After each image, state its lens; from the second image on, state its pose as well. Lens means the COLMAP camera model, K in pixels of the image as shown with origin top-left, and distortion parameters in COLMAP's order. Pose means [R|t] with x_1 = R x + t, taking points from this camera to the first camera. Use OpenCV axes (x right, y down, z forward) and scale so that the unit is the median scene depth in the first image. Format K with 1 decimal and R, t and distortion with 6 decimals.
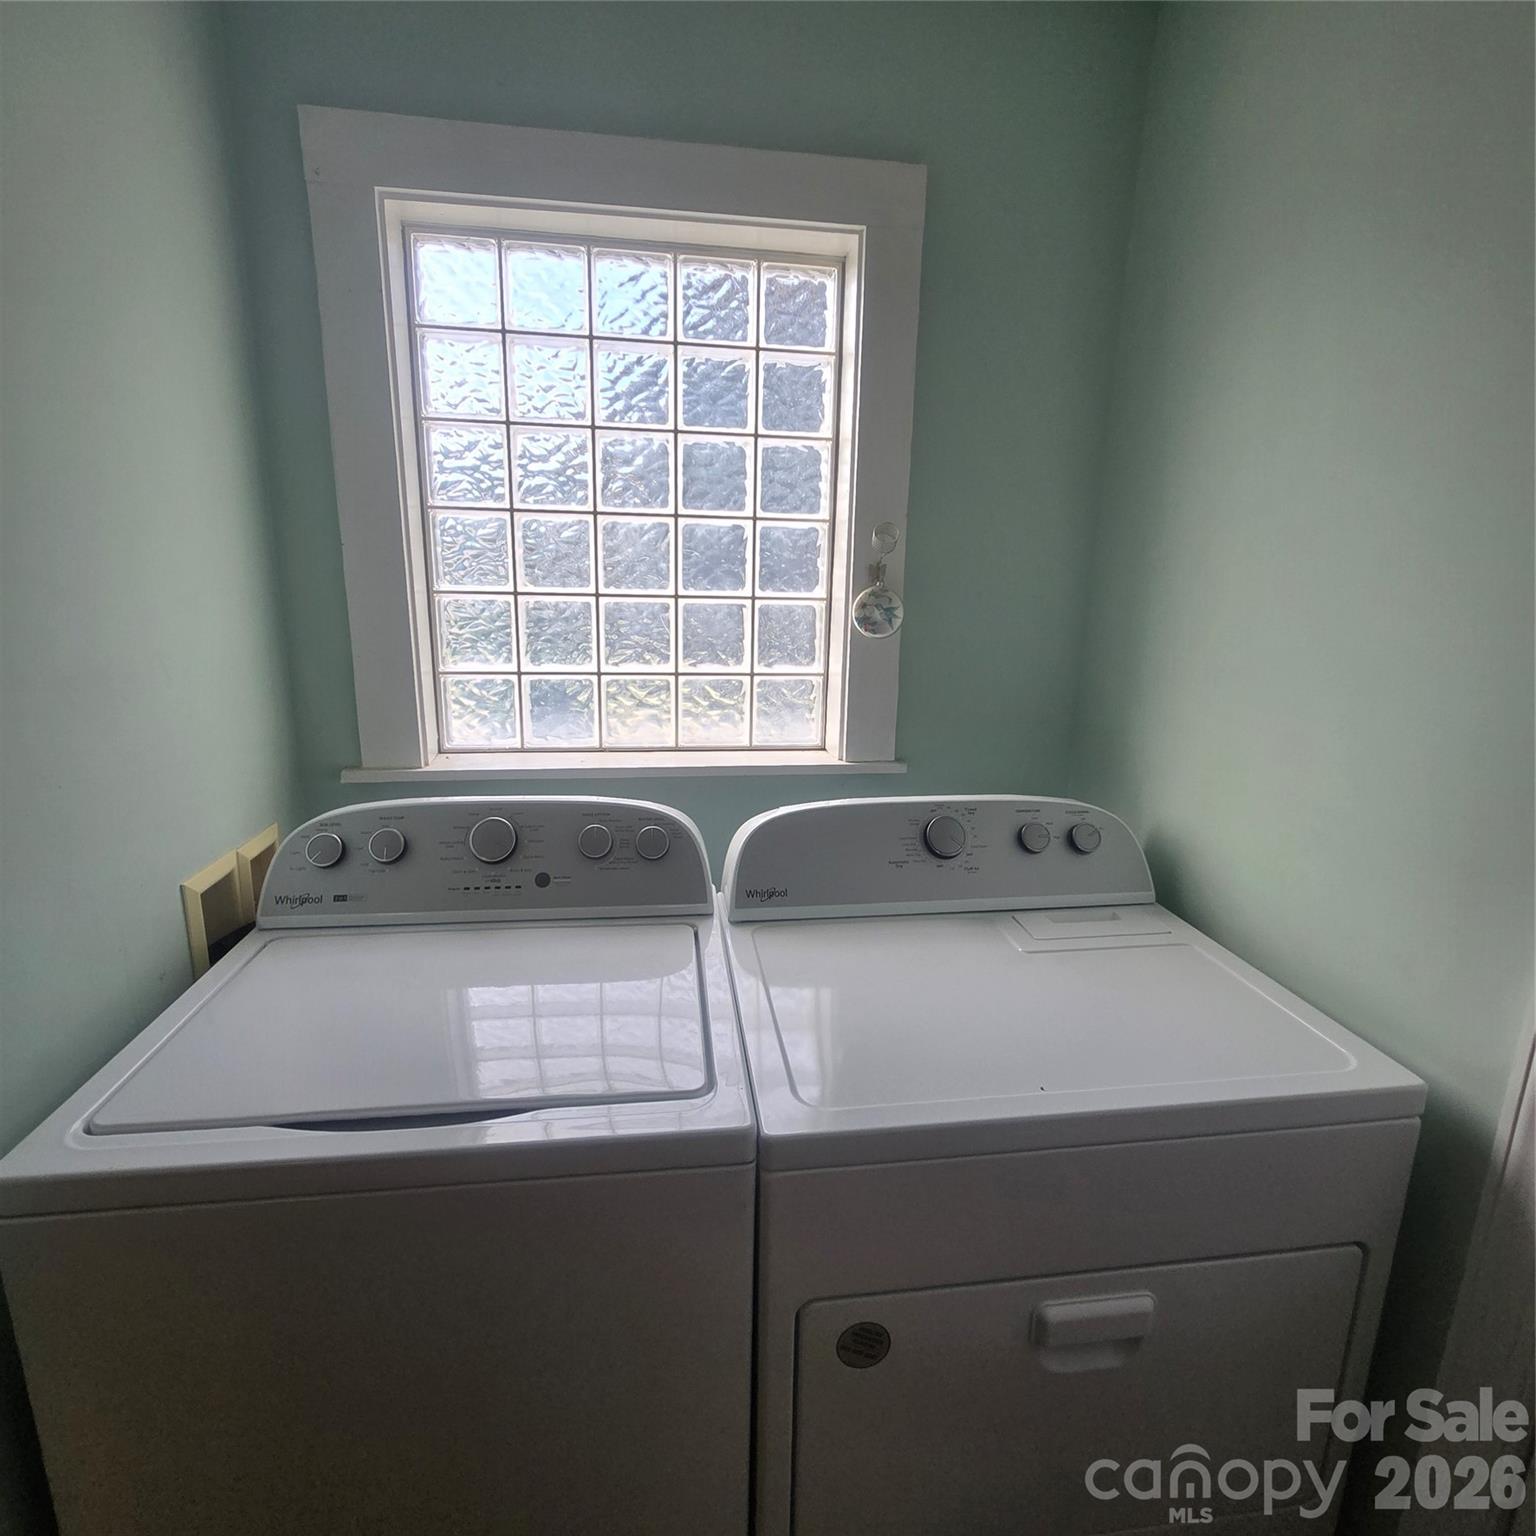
lens RADIAL K [[844.2, 0, 753.1], [0, 844.2, 762.3], [0, 0, 1]] dist [0.000339, 0.000551]
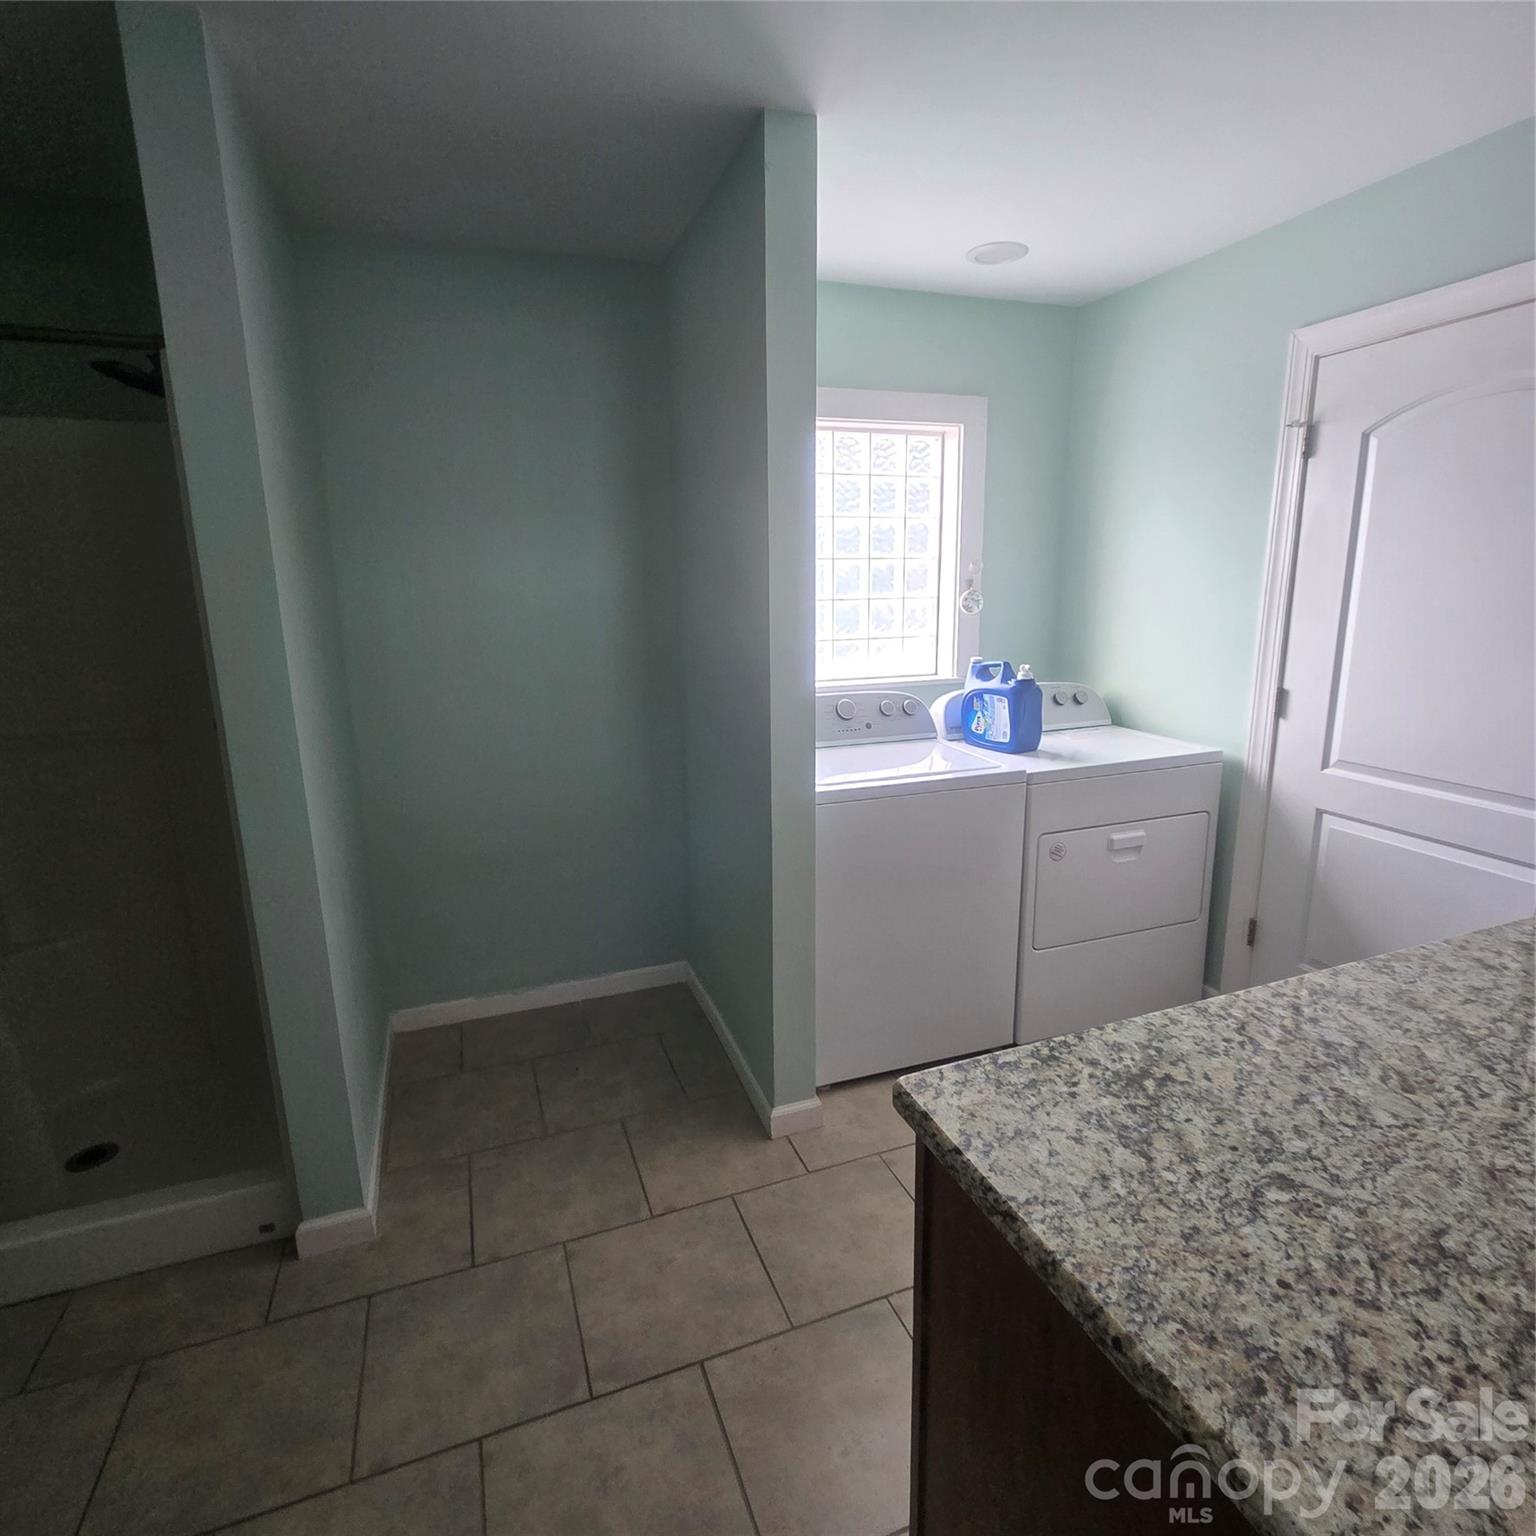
lens RADIAL K [[844.2, 0, 769.4], [0, 844.2, 751.7], [0, 0, 1]] dist [0.000339, 0.000551]
pose [[0.977913, -0.073170, 0.195785, -0.849244], [0.076979, 0.996962, -0.011909, 0.191720], [-0.194319, 0.026717, 0.980574, -1.017388]]
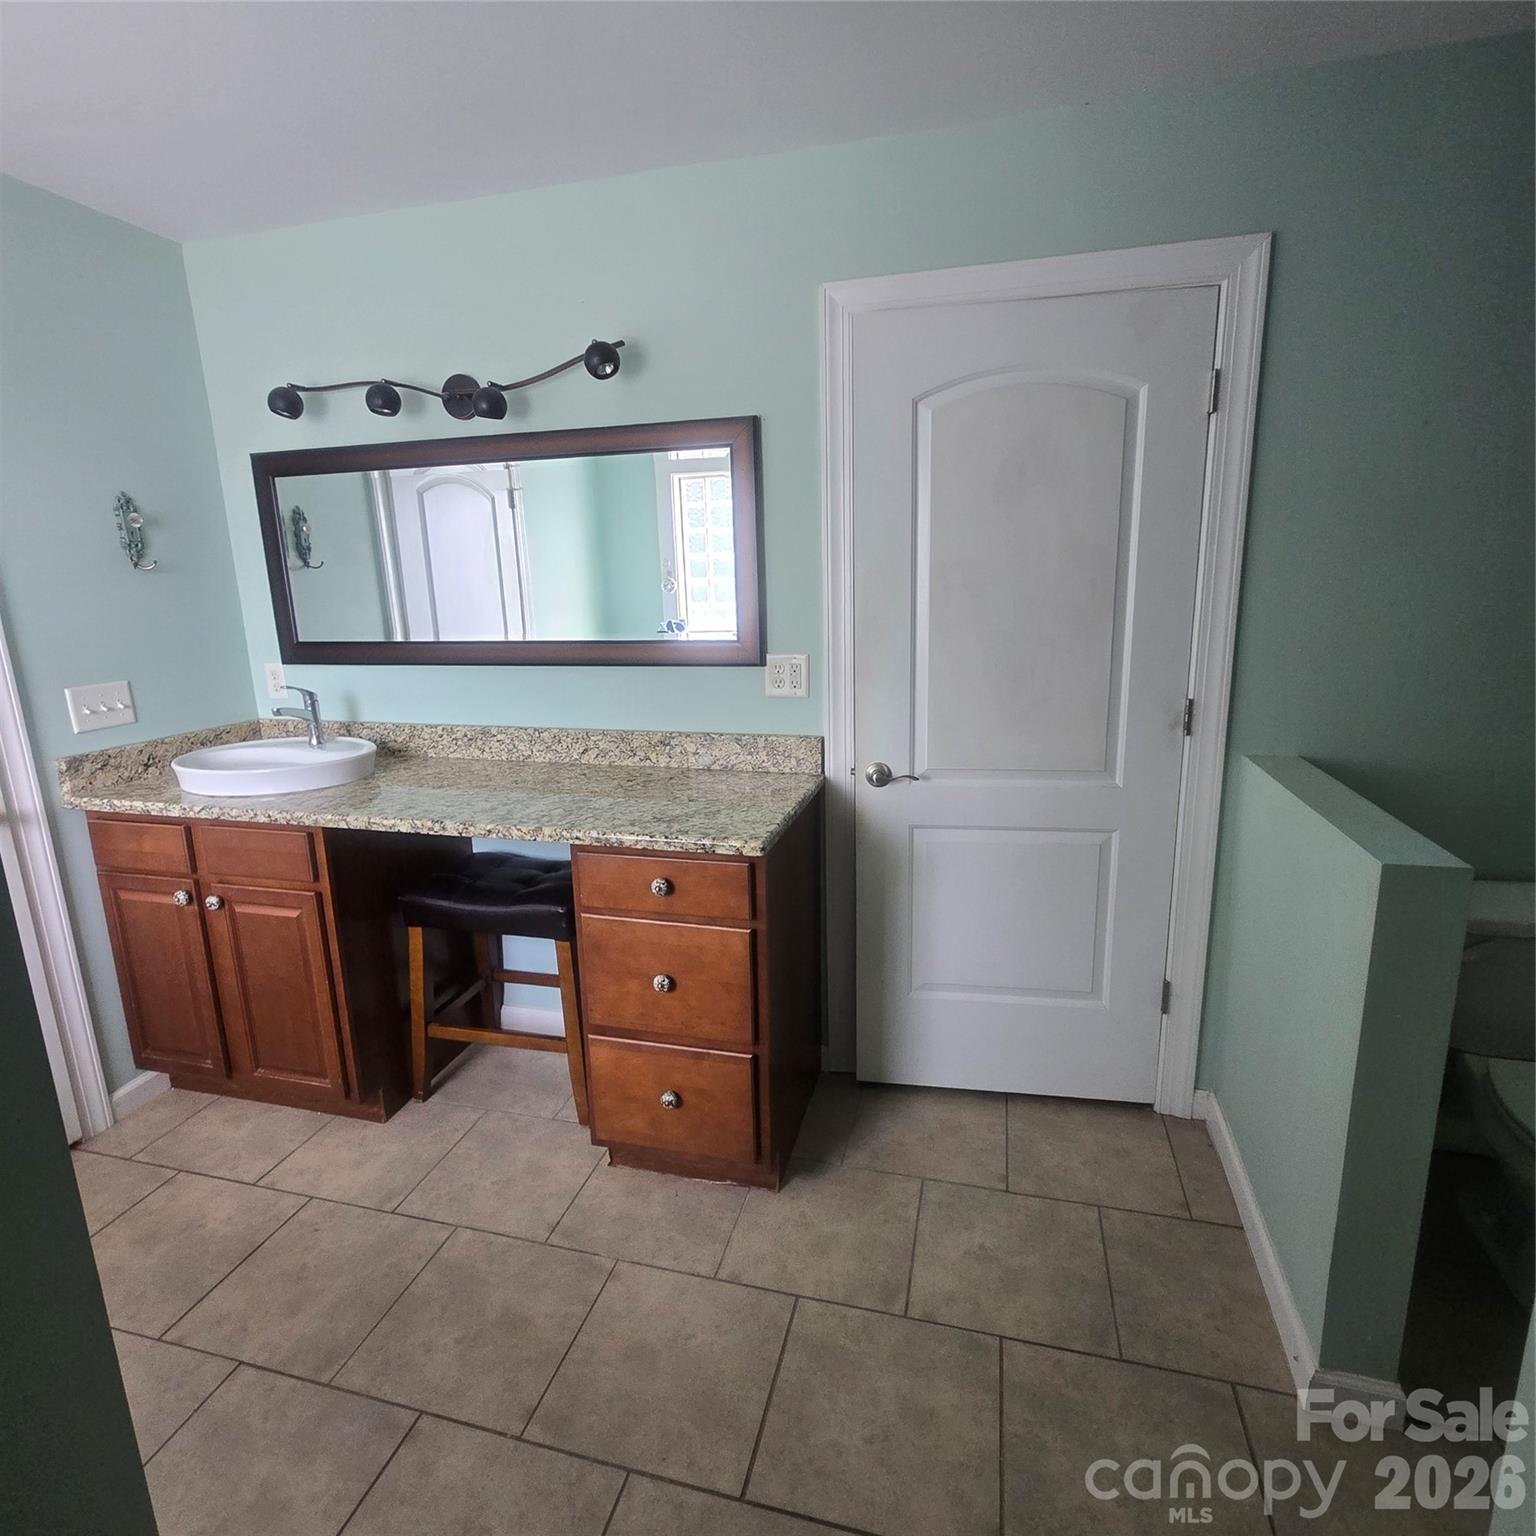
lens RADIAL K [[844.2, 0, 769.6], [0, 844.2, 754.2], [0, 0, 1]] dist [0.000339, 0.000551]
pose [[-0.914865, -0.077687, 0.396215, -1.125259], [0.099669, 0.907494, 0.408071, -0.164604], [-0.391264, 0.412820, -0.822491, 0.609012]]
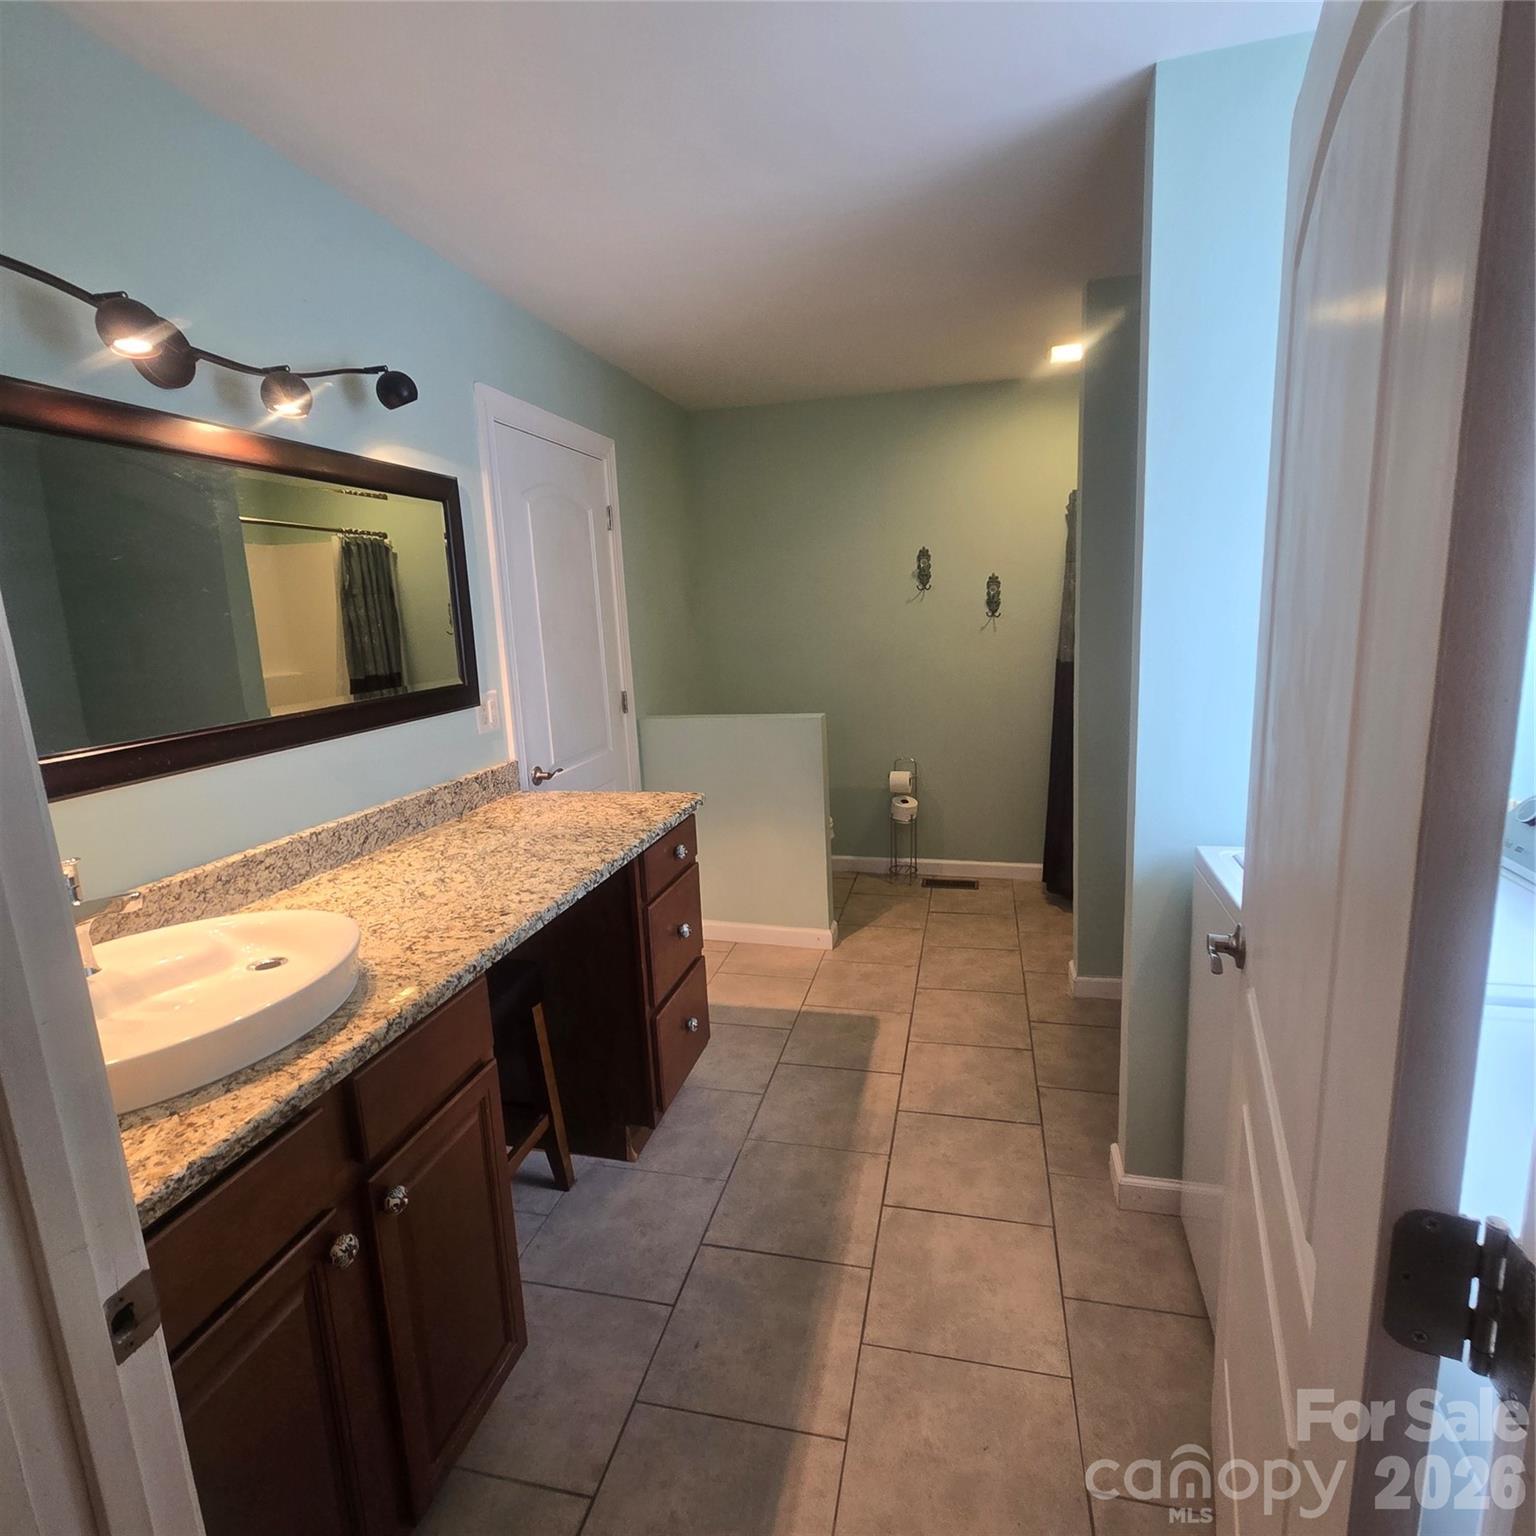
lens RADIAL K [[844.2, 0, 759.7], [0, 844.2, 755.5], [0, 0, 1]] dist [0.000339, 0.000551]
pose [[-0.389268, 0.163862, -0.906432, 0.952594], [-0.165927, 0.955478, 0.243986, -0.080182], [0.906057, 0.245378, -0.344748, 0.360145]]
